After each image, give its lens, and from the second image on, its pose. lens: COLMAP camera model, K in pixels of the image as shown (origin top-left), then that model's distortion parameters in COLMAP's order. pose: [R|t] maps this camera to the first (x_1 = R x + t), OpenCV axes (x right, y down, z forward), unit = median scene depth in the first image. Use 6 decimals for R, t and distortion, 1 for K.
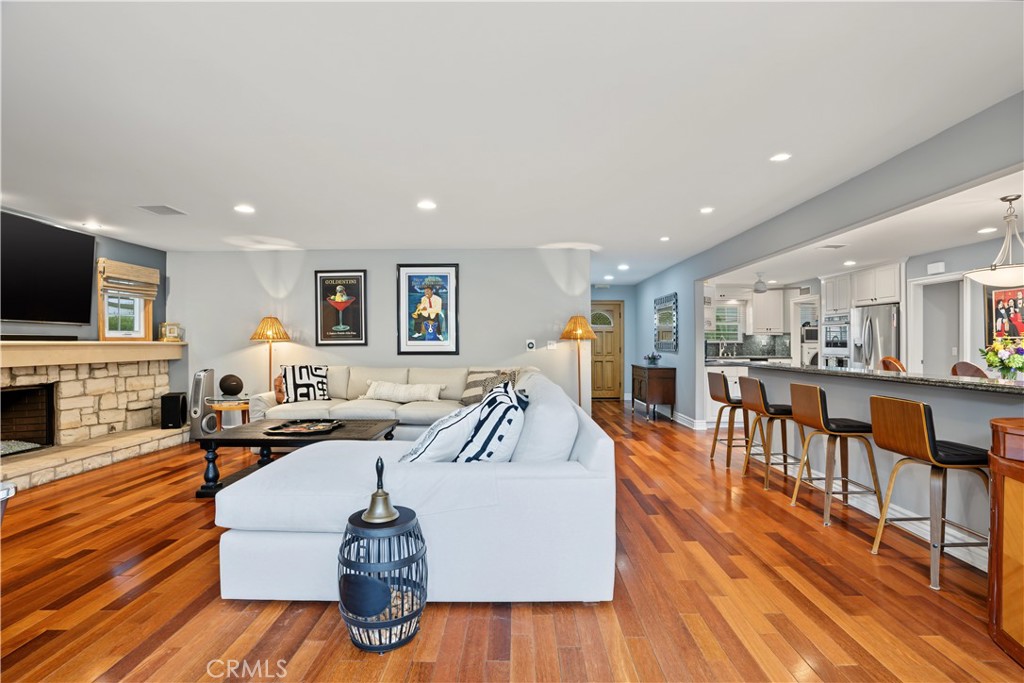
lens RADIAL K [[478.9, 0, 518.7], [0, 478.9, 349.0], [0, 0, 1]] dist [-0.066486, 0.024965]
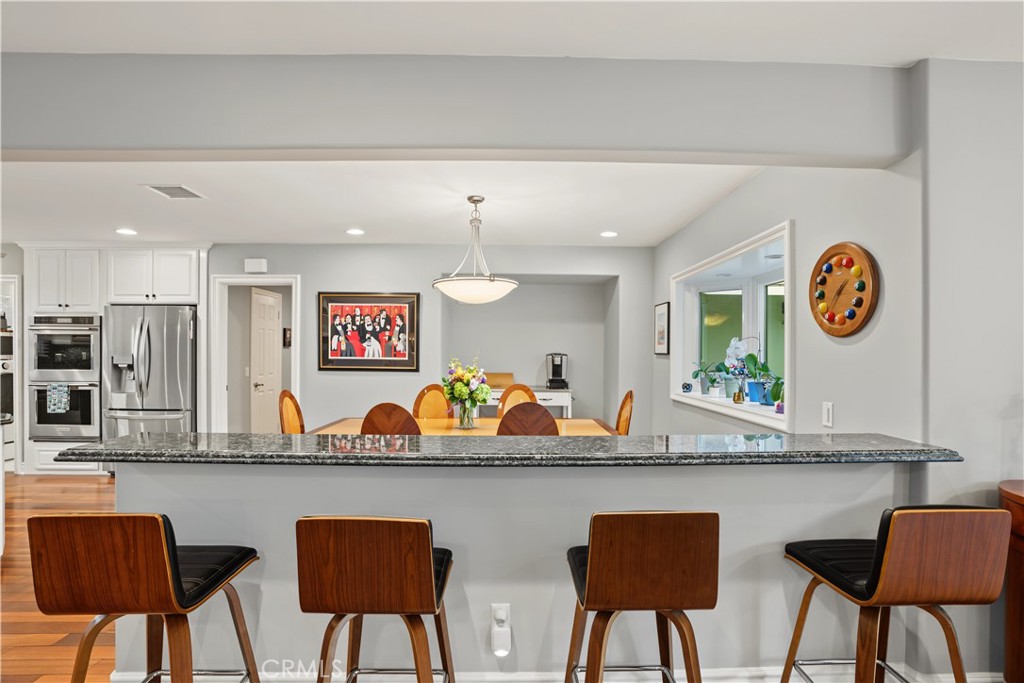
lens RADIAL K [[485.0, 0, 522.6], [0, 485.0, 352.0], [0, 0, 1]] dist [-0.063804, 0.025665]
pose [[-0.006348, 0.000667, 0.999980, 0.111941], [0.004743, 0.999989, -0.000636, -0.029302], [-0.999969, 0.004739, -0.006351, 0.575313]]
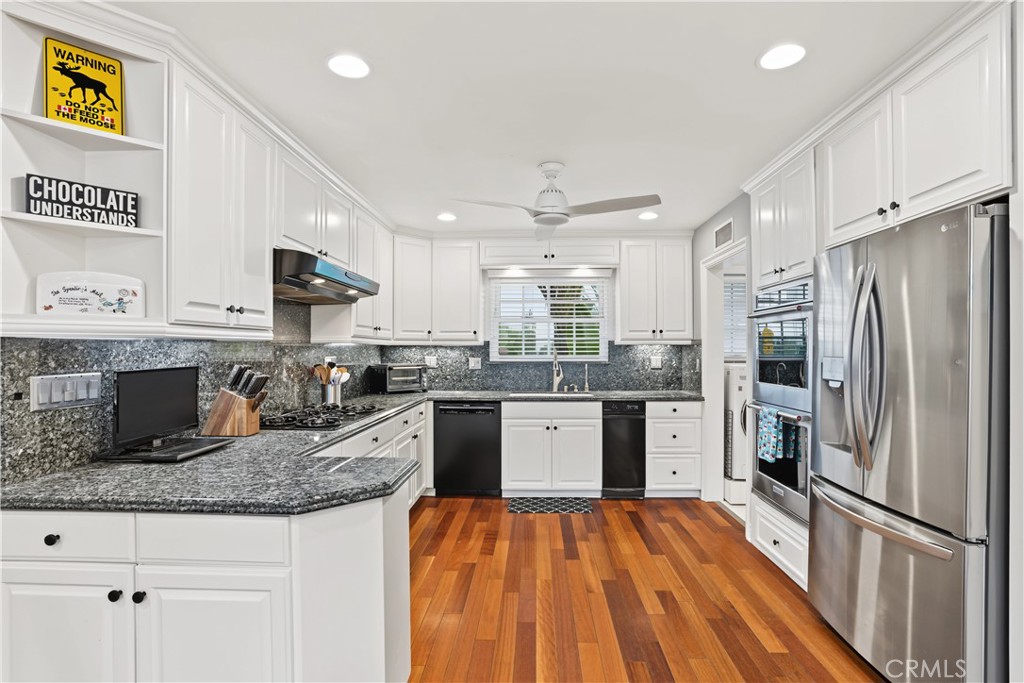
lens RADIAL K [[500.0, 0, 520.6], [0, 500.0, 351.9], [0, 0, 1]] dist [-0.058414, 0.022160]
pose [[0.999275, 0.000379, -0.038063, 0.691604], [-0.000710, 0.999962, -0.008688, -0.030880], [0.038058, 0.008708, 0.999238, 0.877160]]
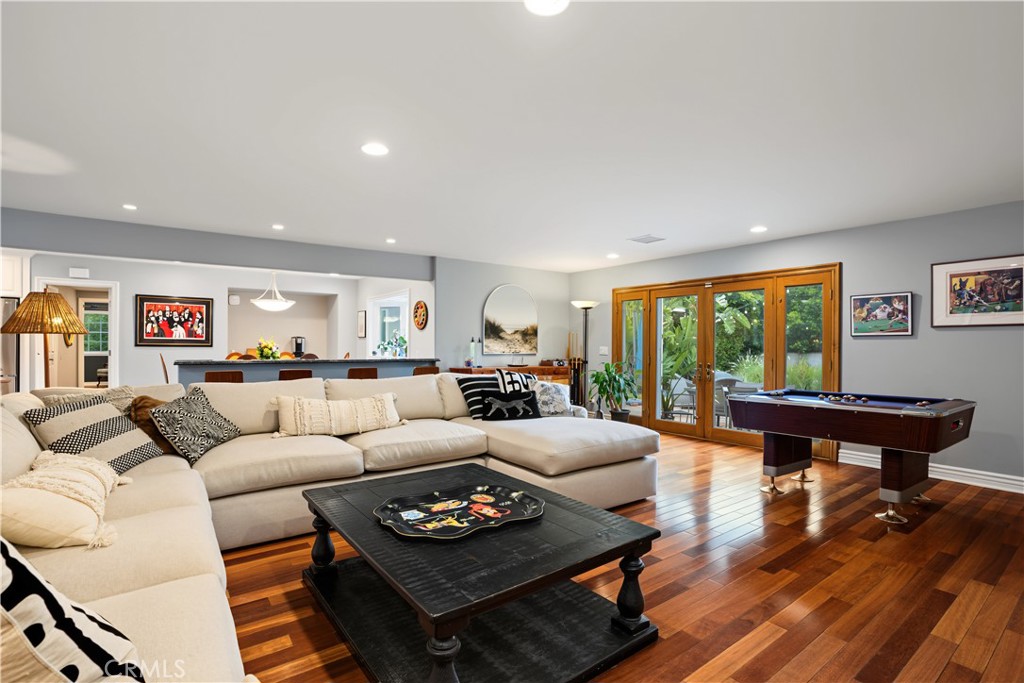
lens RADIAL K [[478.9, 0, 518.7], [0, 478.9, 349.0], [0, 0, 1]] dist [-0.066486, 0.024965]
pose [[-0.582479, -0.011939, 0.812758, -0.605089], [0.001615, 0.999873, 0.015845, -0.010681], [-0.812844, 0.010542, -0.582386, 0.811330]]
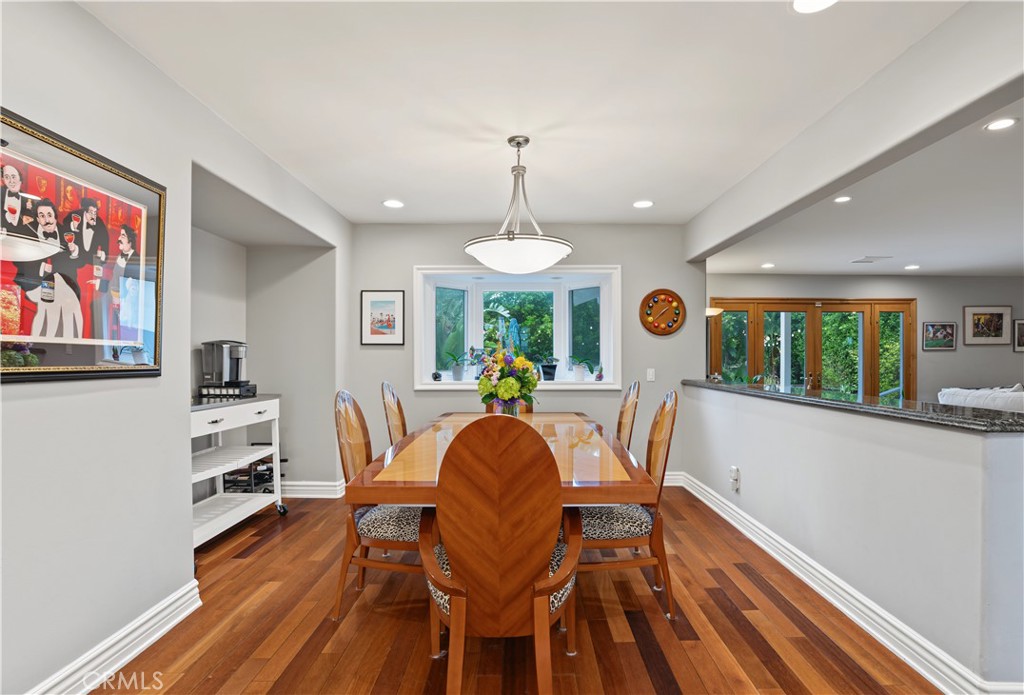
lens RADIAL K [[489.7, 0, 517.1], [0, 489.7, 357.2], [0, 0, 1]] dist [-0.025891, 0.000377]
pose [[-0.999854, -0.000606, 0.017106, 0.676848], [-0.000416, 0.999938, 0.011091, -0.014405], [-0.017111, 0.011083, -0.999792, 1.082800]]
